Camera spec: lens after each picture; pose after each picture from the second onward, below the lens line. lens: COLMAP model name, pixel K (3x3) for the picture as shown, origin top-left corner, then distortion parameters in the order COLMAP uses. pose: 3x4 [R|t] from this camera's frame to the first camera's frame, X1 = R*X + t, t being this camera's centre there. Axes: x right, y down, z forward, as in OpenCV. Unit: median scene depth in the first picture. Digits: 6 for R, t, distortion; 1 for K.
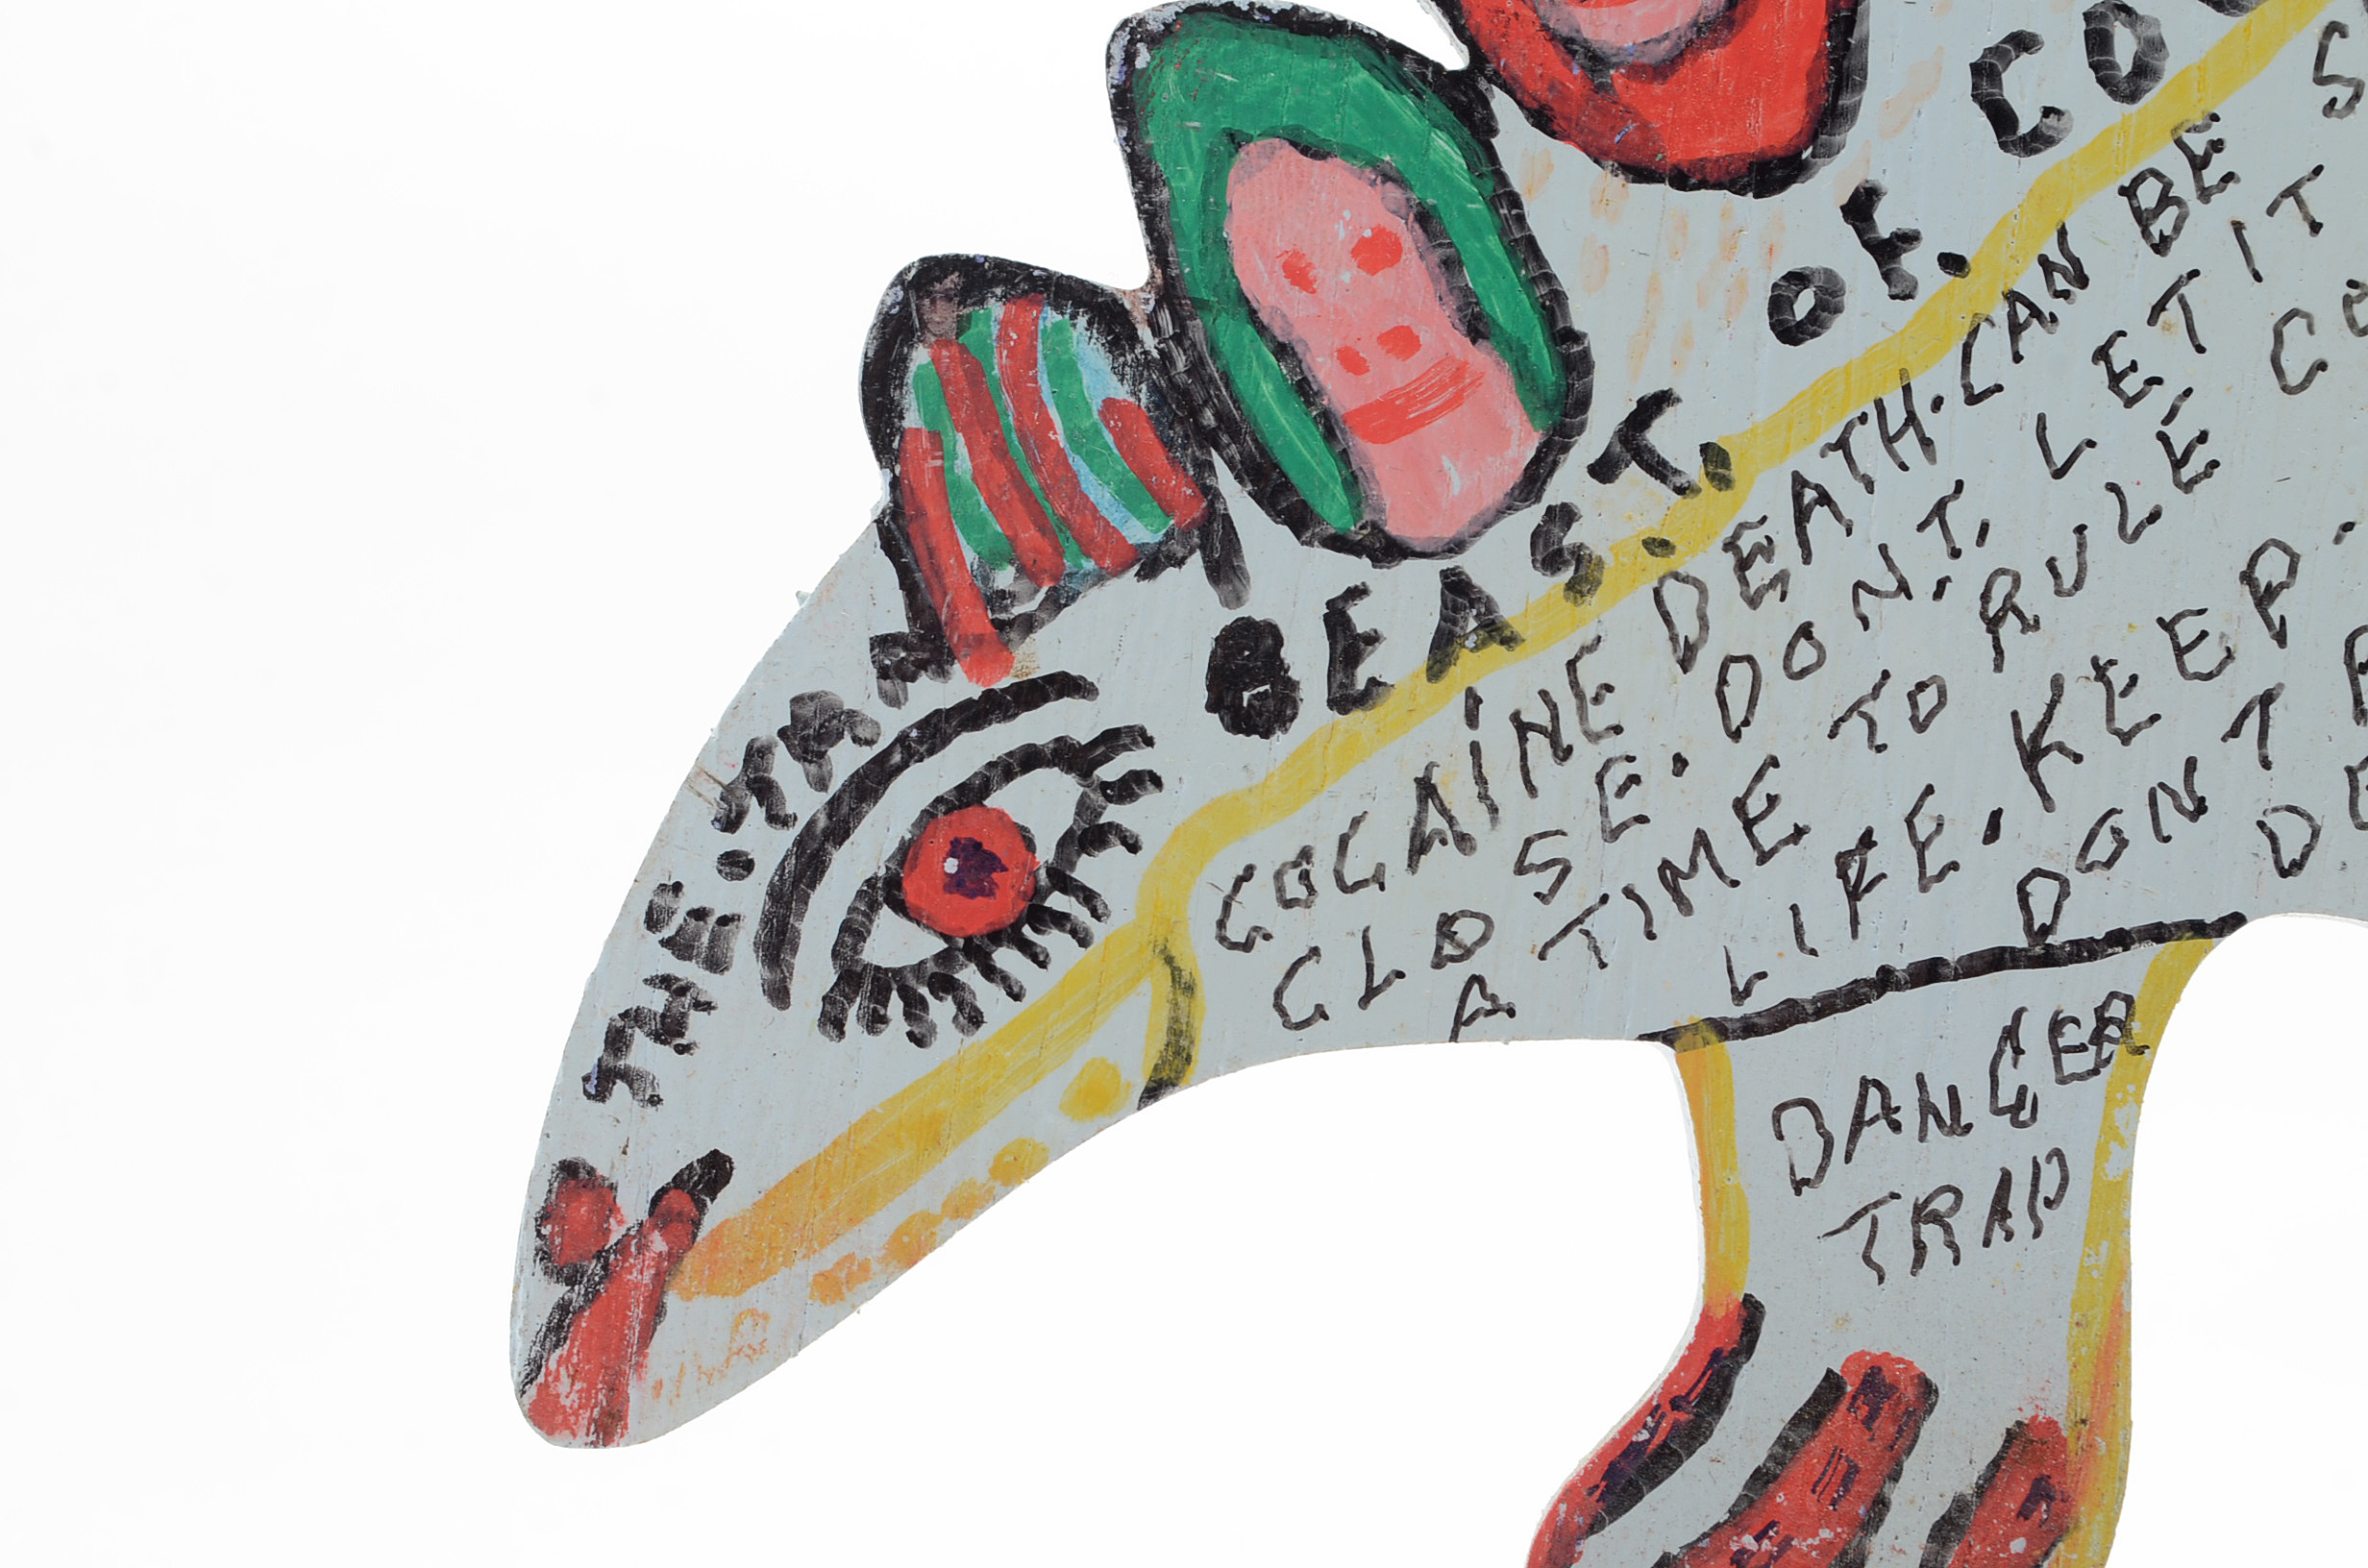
lens RADIAL K [[5389.7, 0, 1181.3], [0, 5389.7, 782.3], [0, 0, 1]] dist [0.031531, 0.000000]
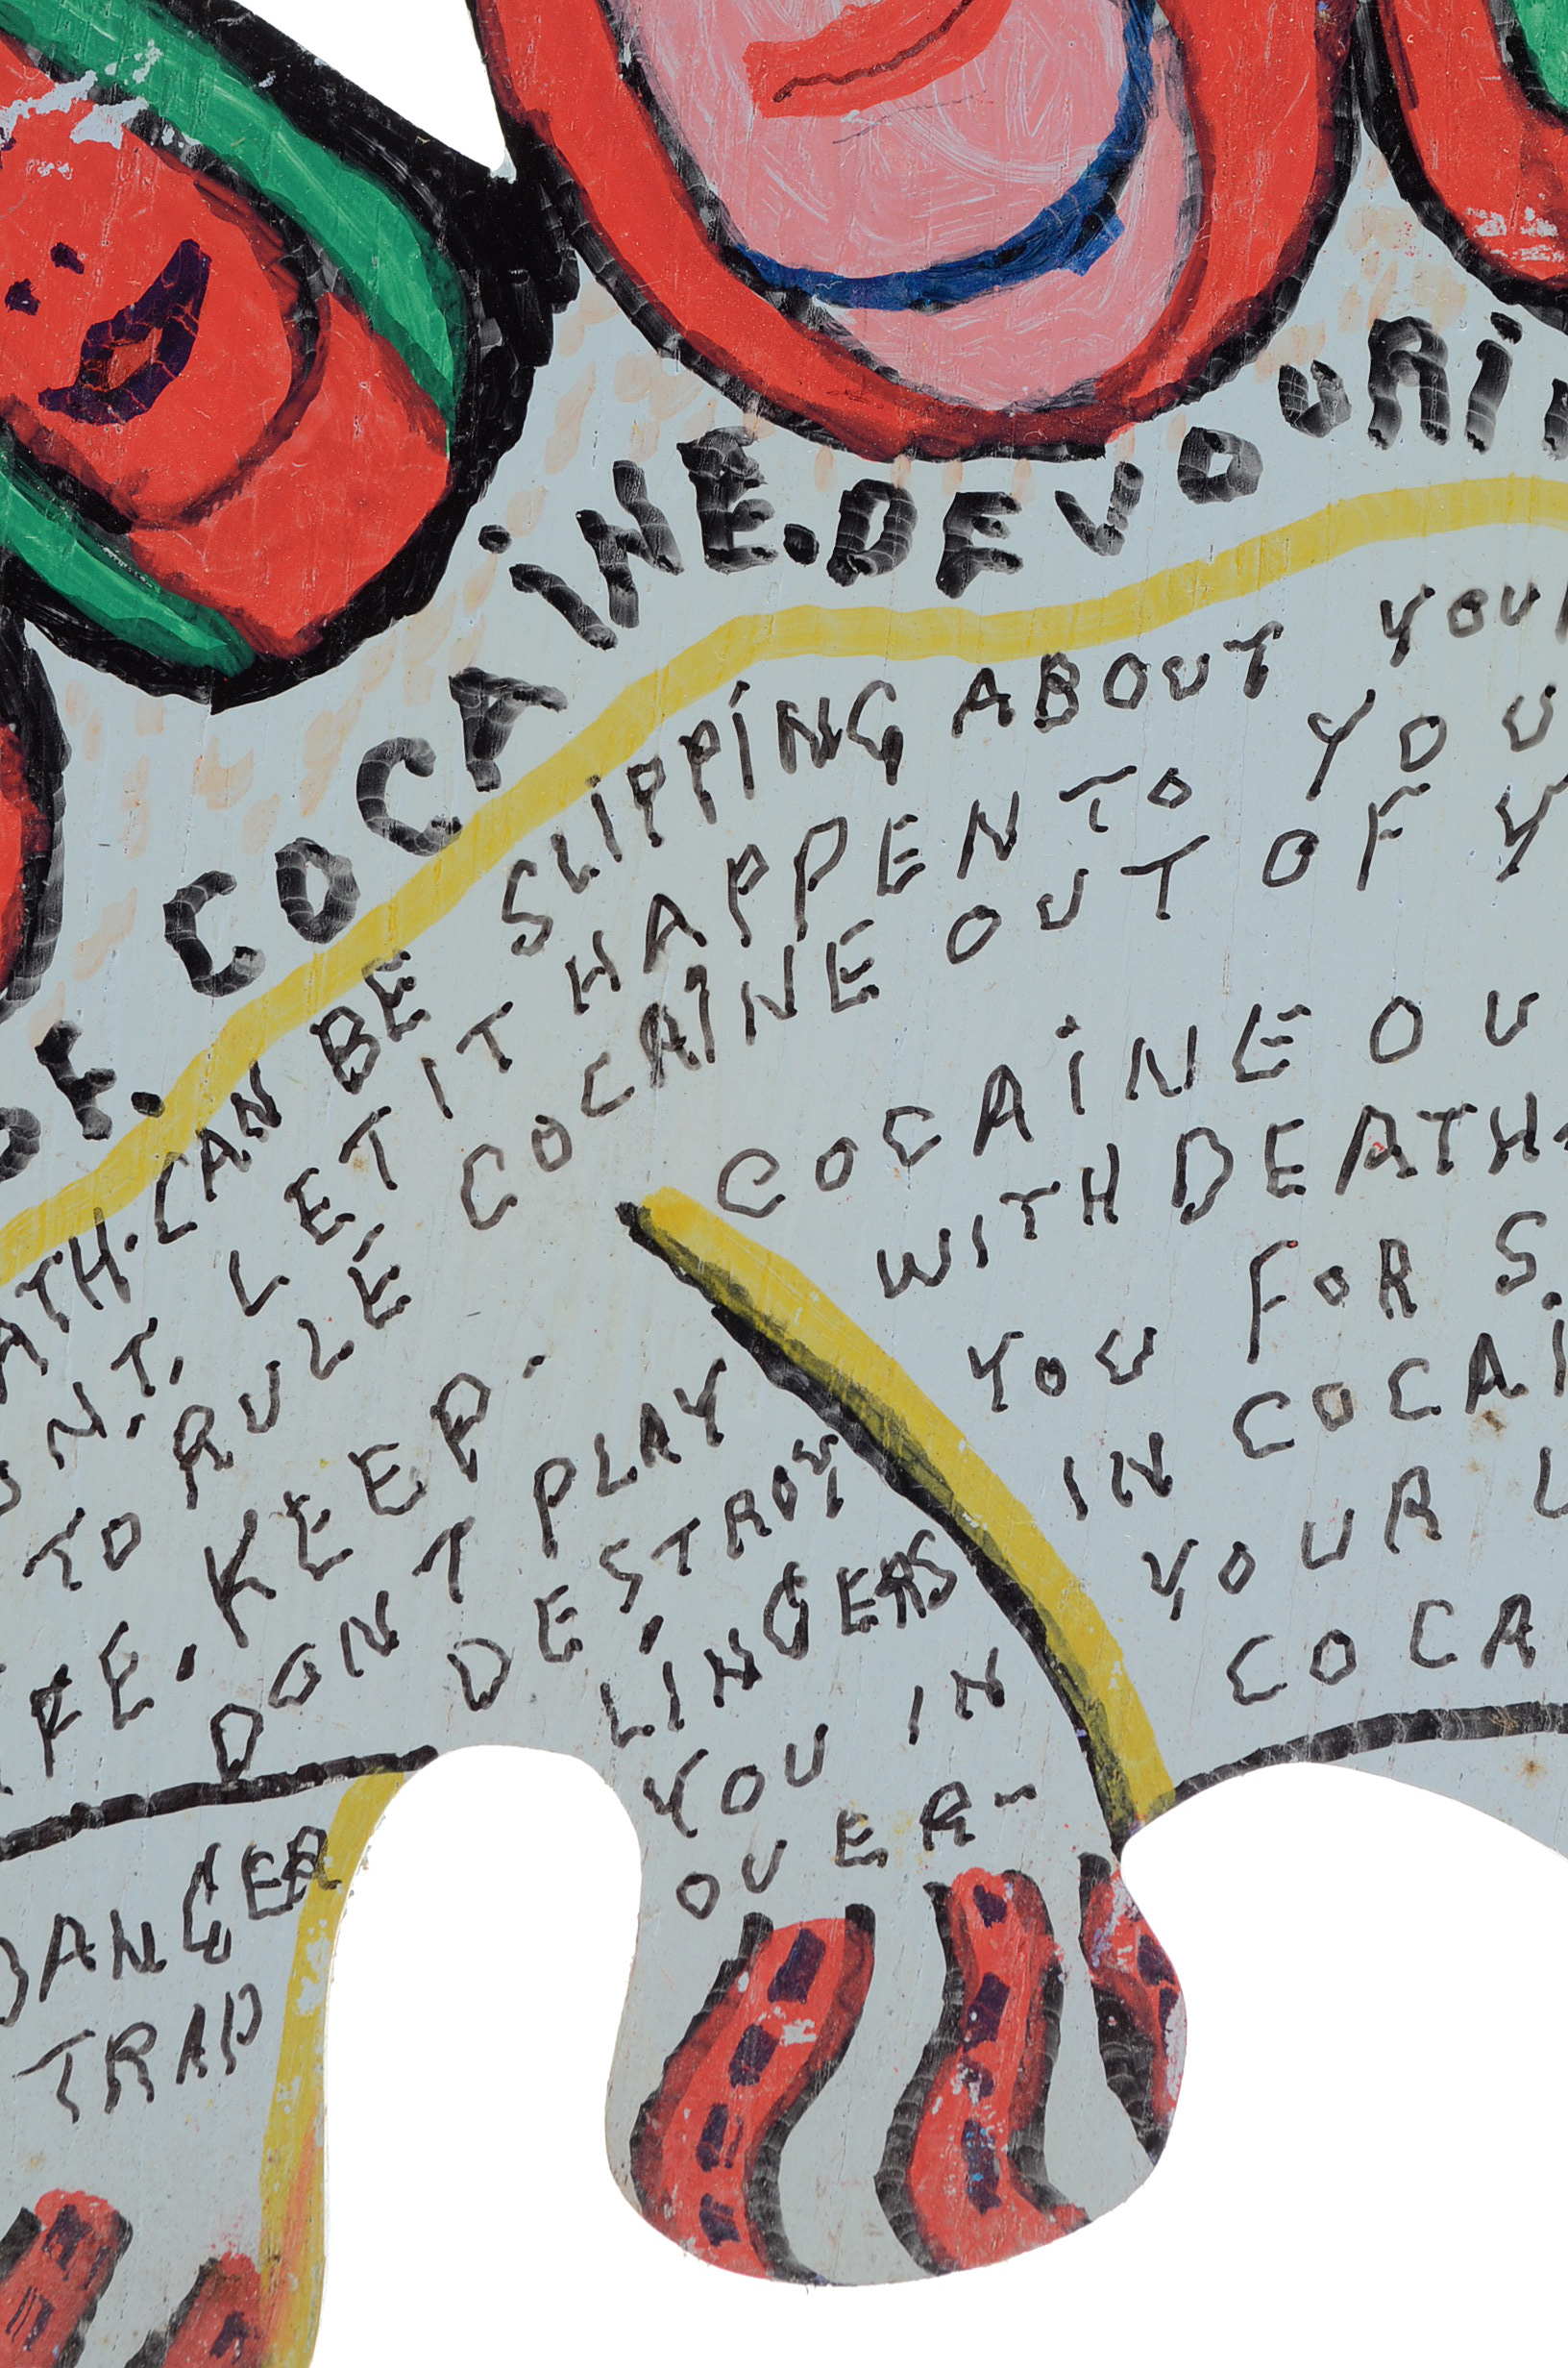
lens RADIAL K [[5389.7, 0, 779.6], [0, 5389.7, 1168.3], [0, 0, 1]] dist [0.031531, 0.000000]
pose [[0.999937, -0.011037, 0.001801, 0.260168], [0.011077, 0.999648, -0.024087, -0.058517], [-0.001534, 0.024106, 0.999708, -0.008181]]
